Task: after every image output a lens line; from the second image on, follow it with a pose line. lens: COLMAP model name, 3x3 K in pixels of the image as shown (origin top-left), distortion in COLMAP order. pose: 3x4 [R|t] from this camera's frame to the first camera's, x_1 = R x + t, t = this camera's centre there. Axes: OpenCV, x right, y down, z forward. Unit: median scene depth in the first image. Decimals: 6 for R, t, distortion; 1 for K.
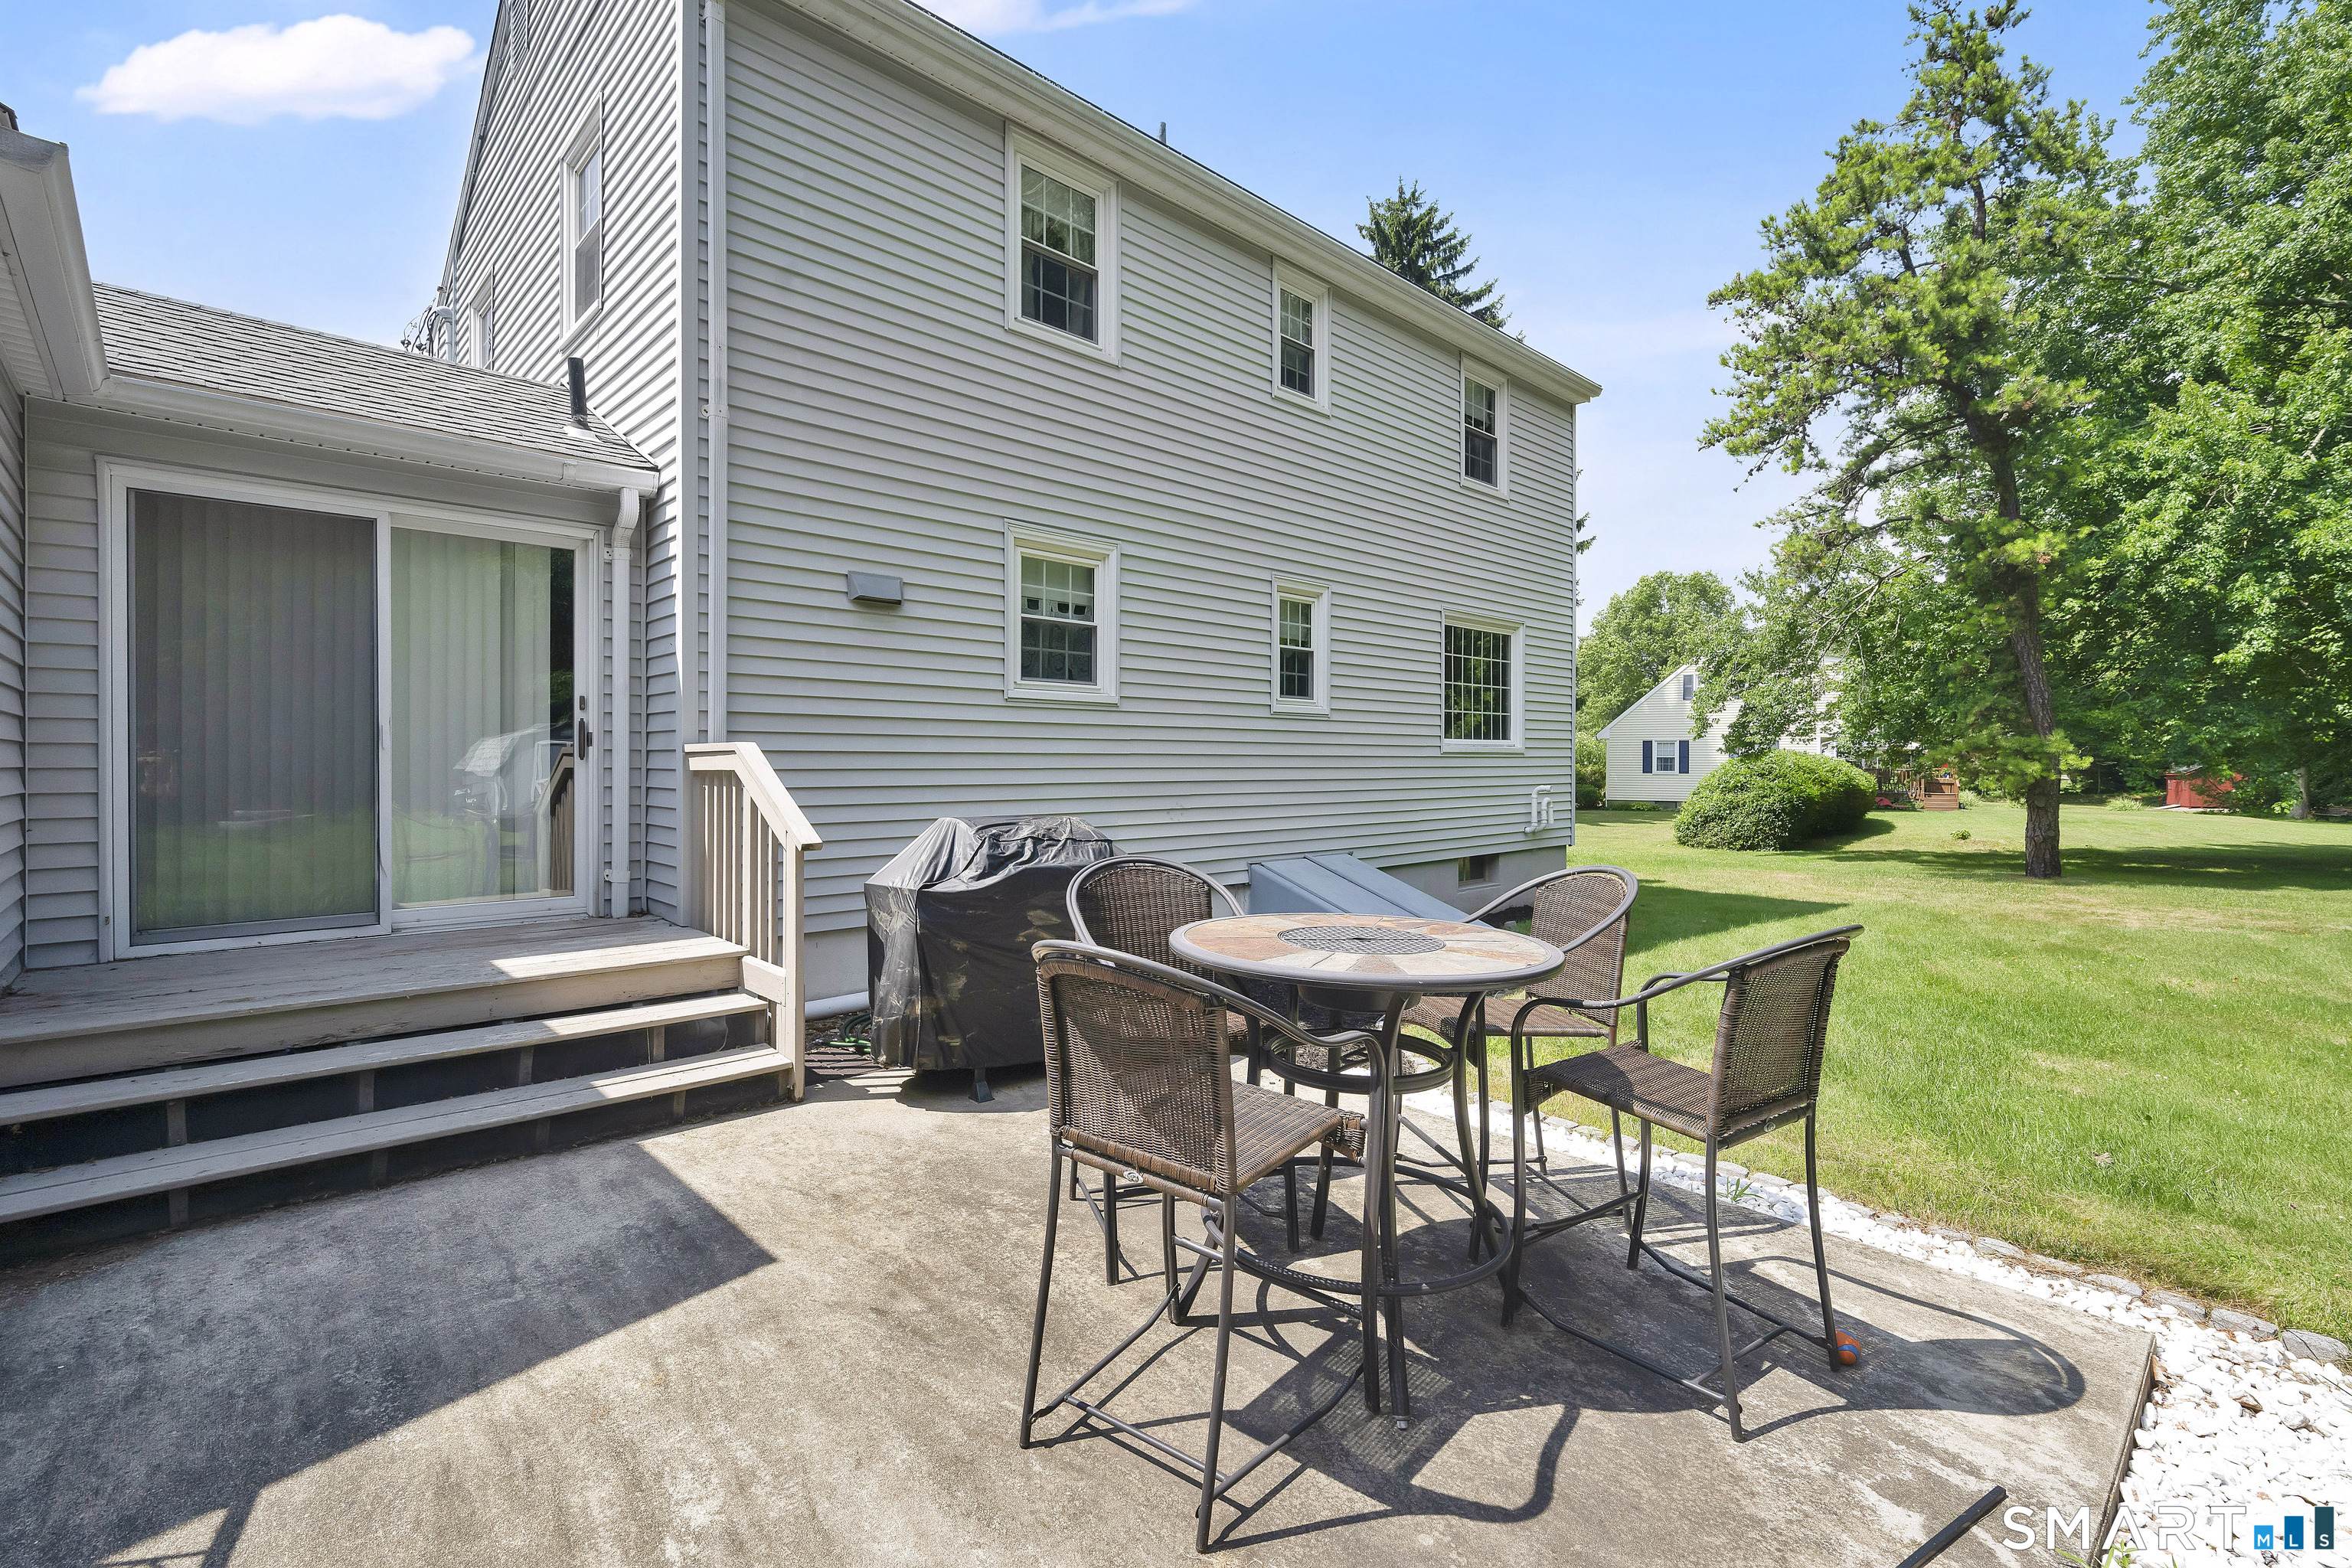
lens RADIAL K [[1051.0, 0, 1184.8], [0, 1051.0, 767.7], [0, 0, 1]] dist [-0.001499, -0.000306]
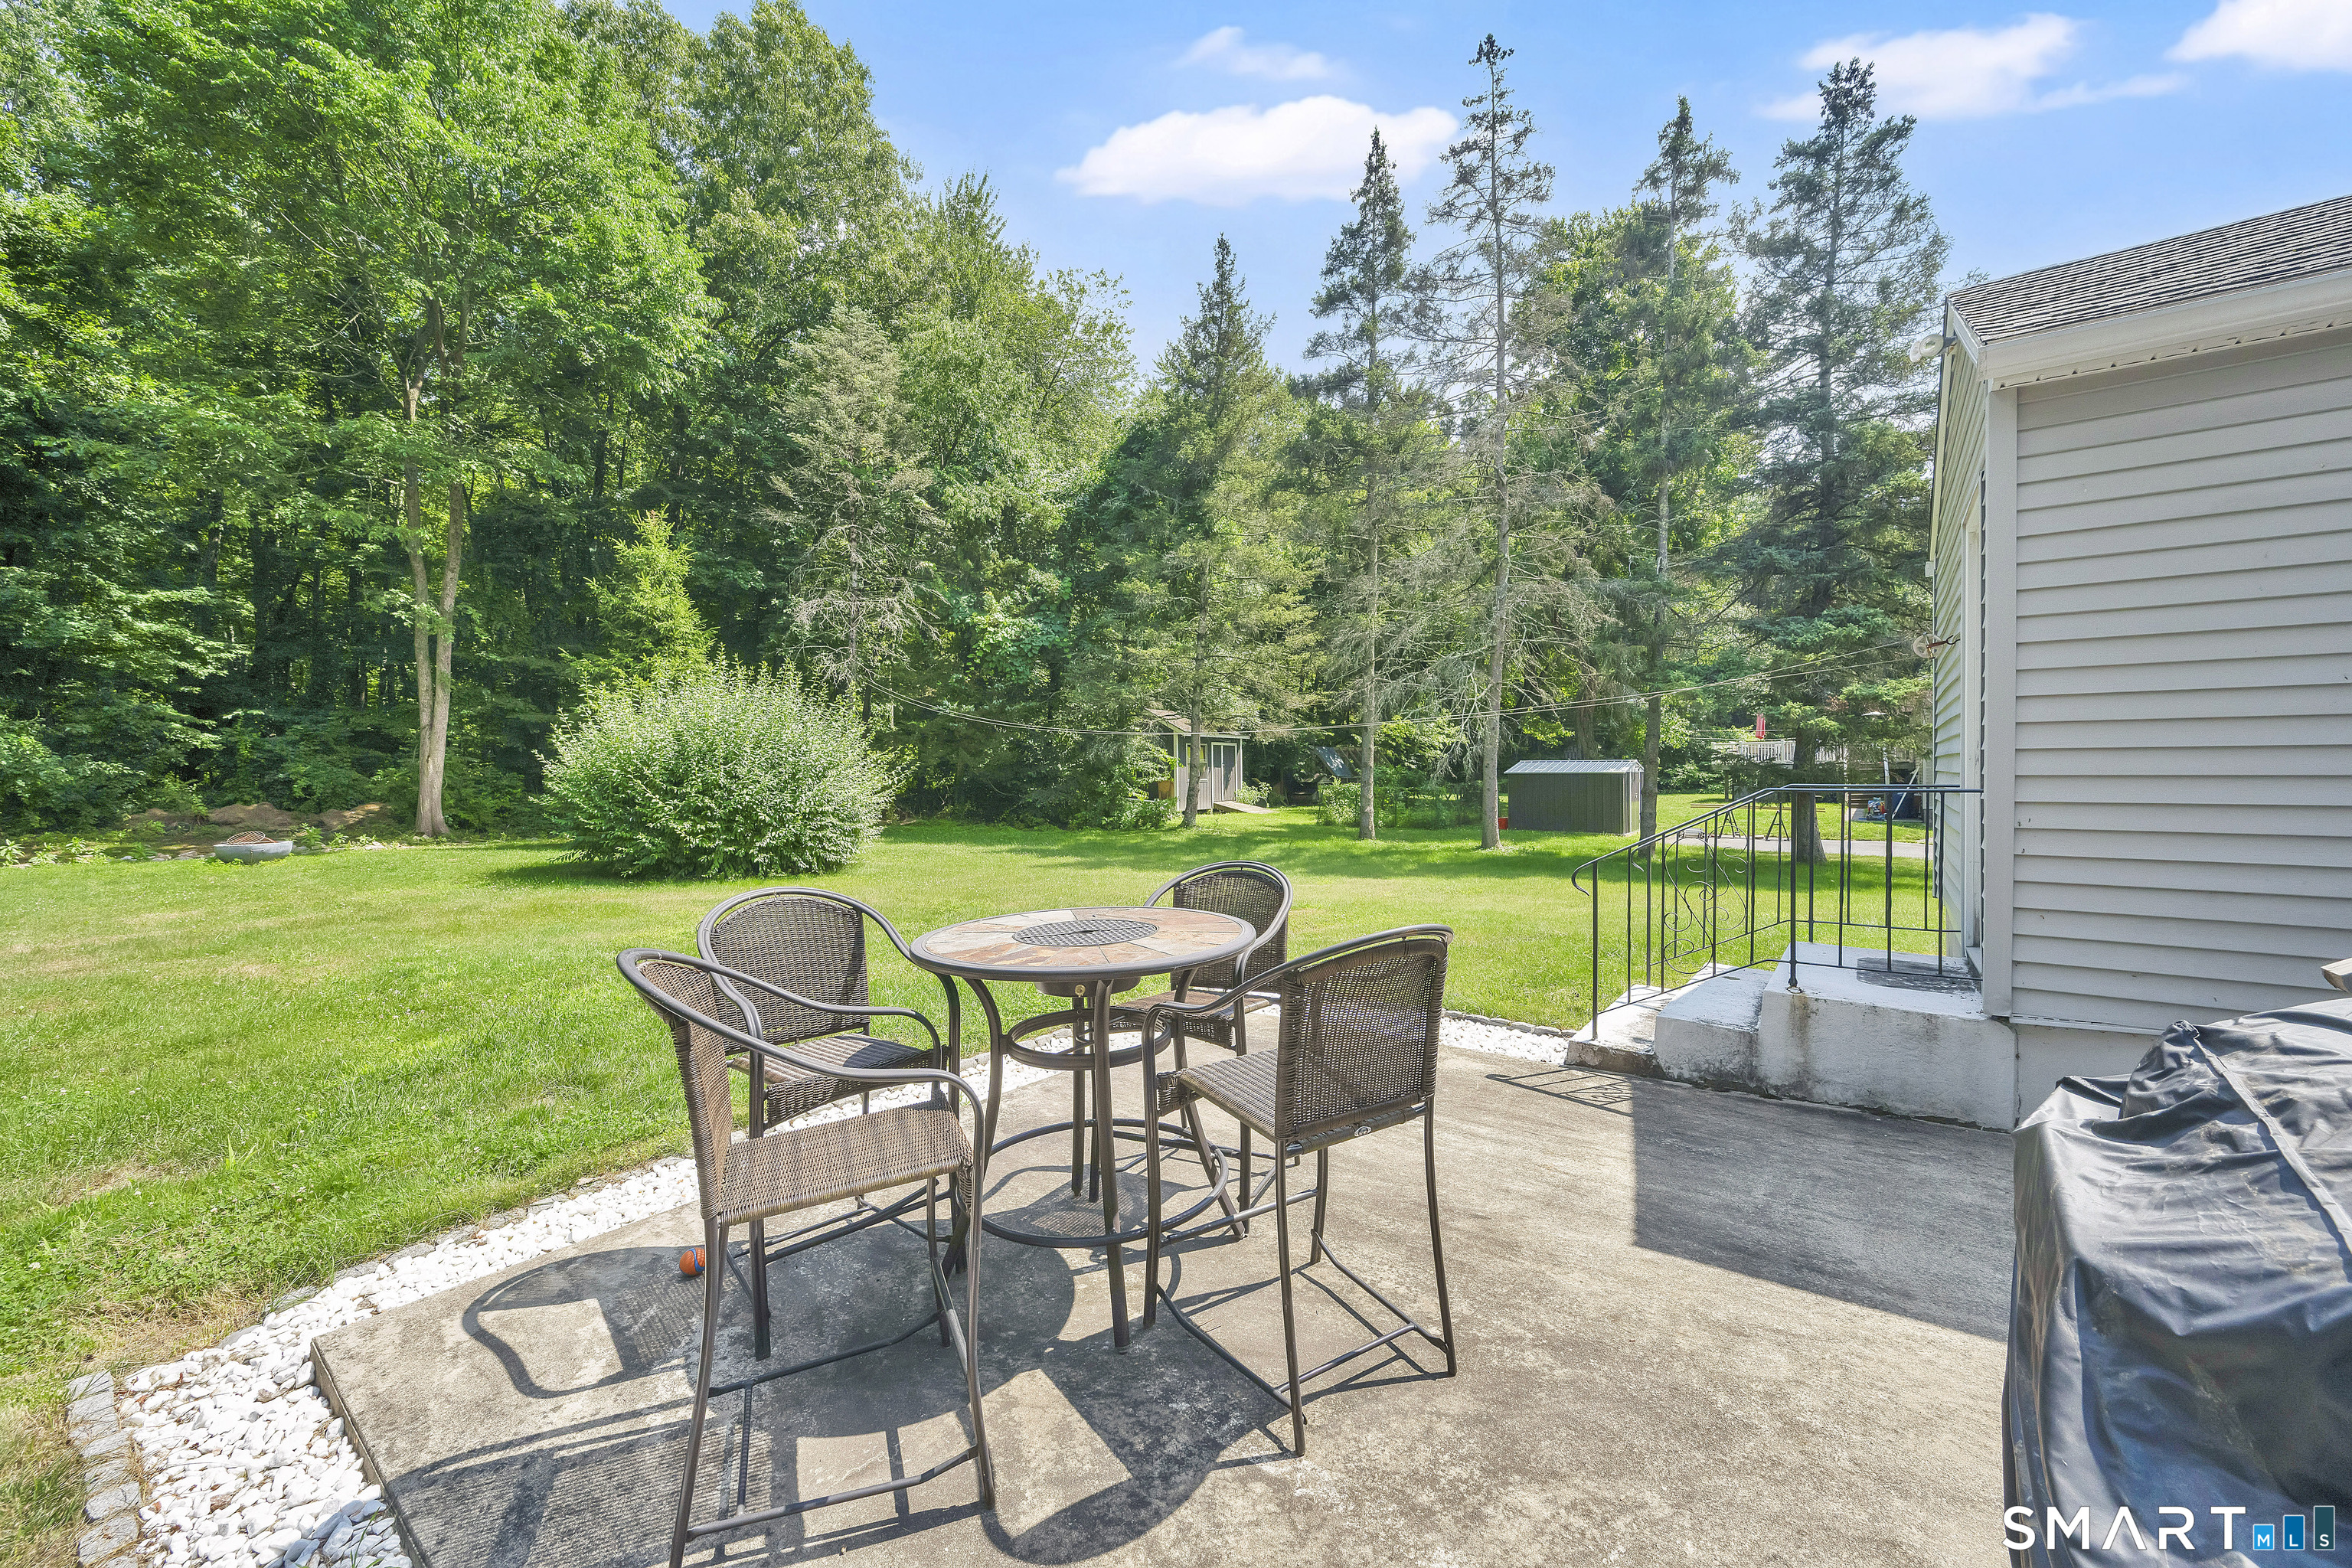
lens RADIAL K [[927.5, 0, 1177.6], [0, 927.5, 785.3], [0, 0, 1]] dist [0.000943, -0.000339]
pose [[-0.987058, 0.010128, -0.160046, 0.212354], [0.008089, 0.999878, 0.013382, -0.006483], [0.160162, 0.011914, -0.987019, 1.887346]]
